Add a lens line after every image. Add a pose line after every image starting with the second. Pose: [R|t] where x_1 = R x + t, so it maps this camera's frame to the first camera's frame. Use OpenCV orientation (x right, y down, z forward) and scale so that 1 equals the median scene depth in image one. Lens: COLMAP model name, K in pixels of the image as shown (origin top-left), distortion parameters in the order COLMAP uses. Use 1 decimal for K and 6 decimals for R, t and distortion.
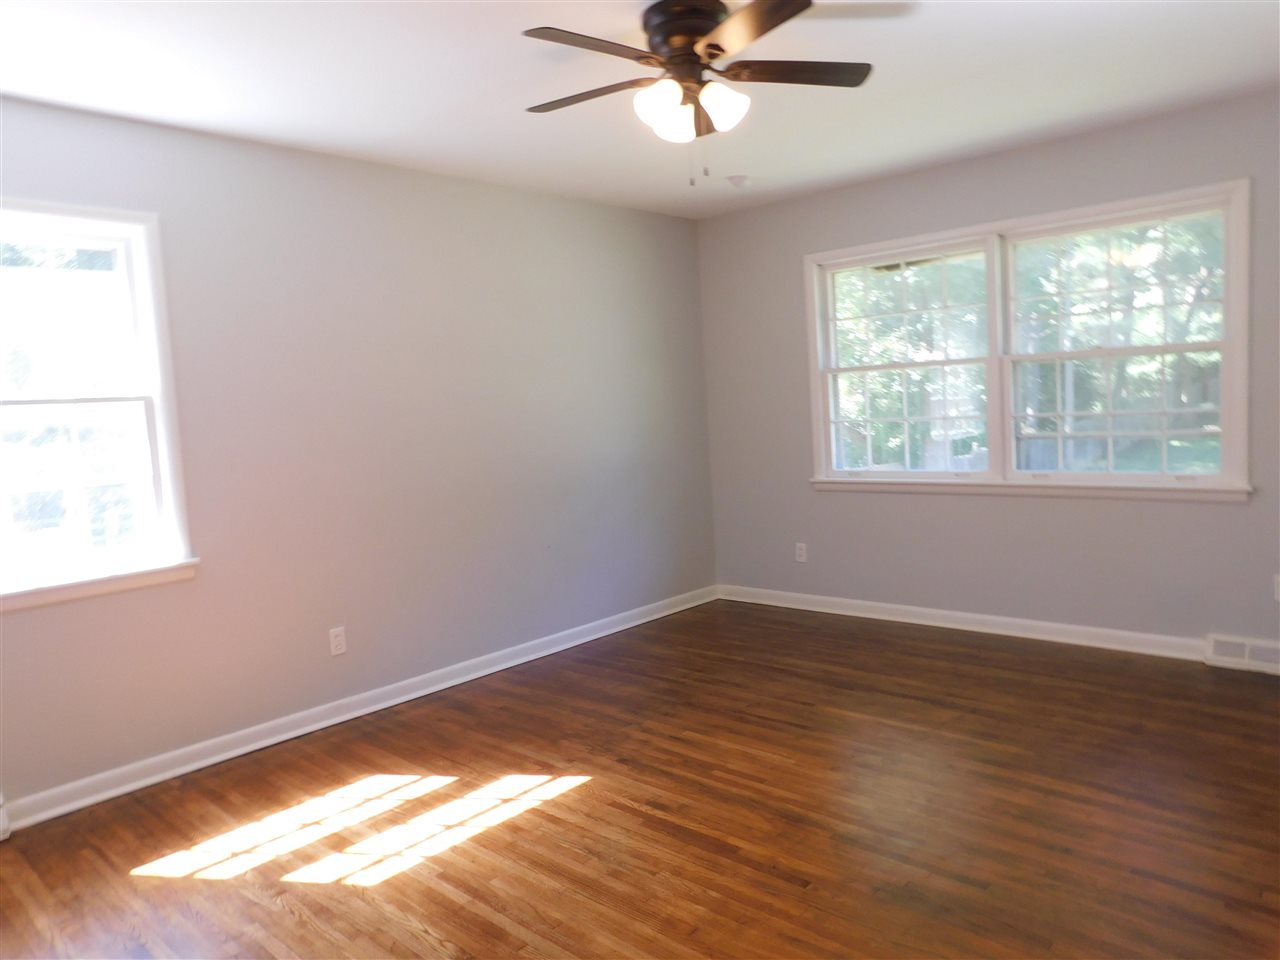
lens RADIAL K [[901.6, 0, 632.1], [0, 901.6, 486.4], [0, 0, 1]] dist [-0.017689, 0.015006]
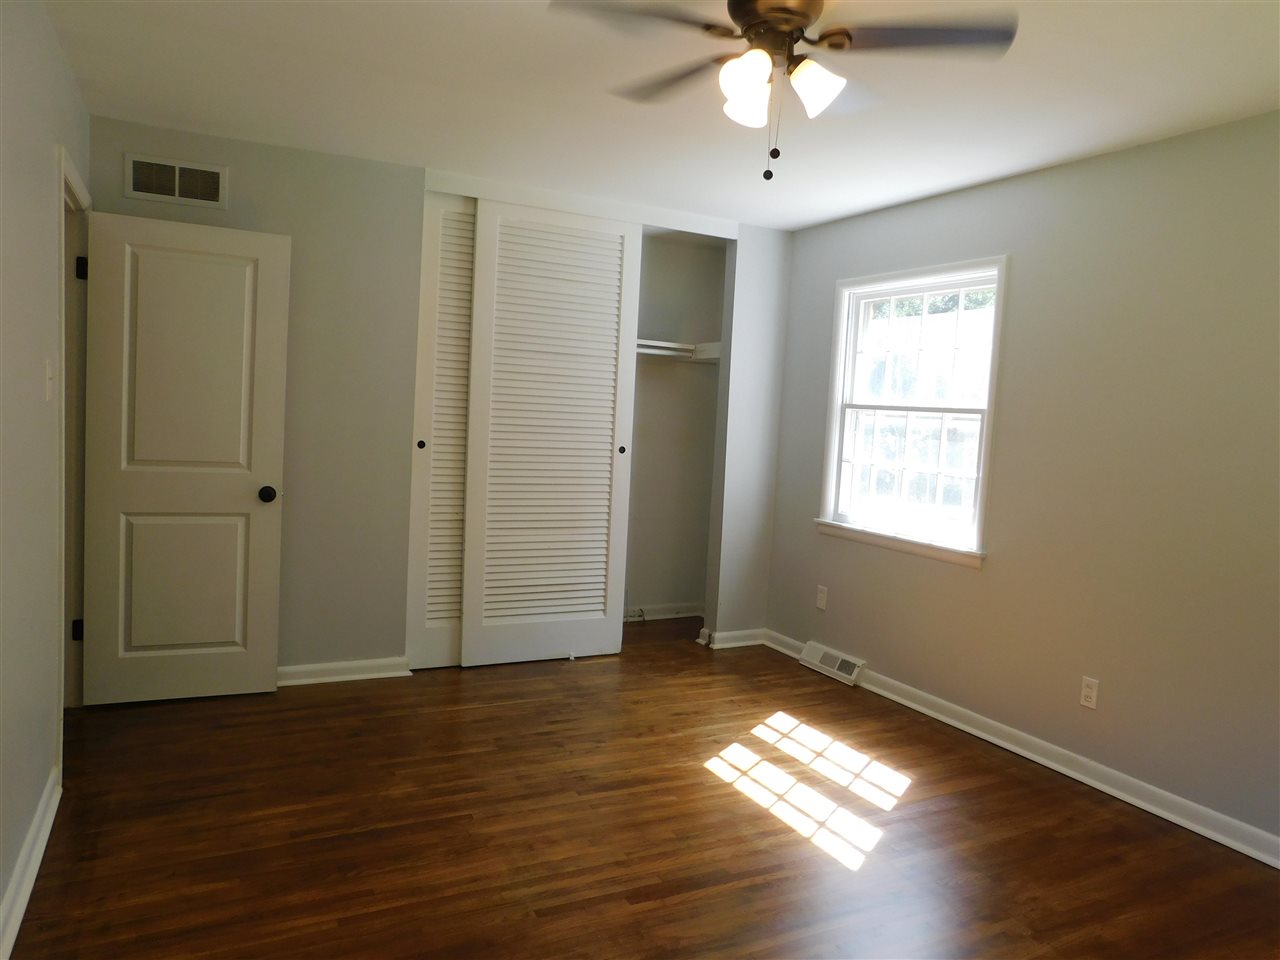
lens RADIAL K [[901.6, 0, 629.4], [0, 901.6, 477.4], [0, 0, 1]] dist [-0.017689, 0.015006]
pose [[-0.348642, 0.112883, -0.930433, 0.819116], [-0.119719, 0.979225, 0.163663, -0.165499], [0.929578, 0.168450, -0.327885, 1.059057]]
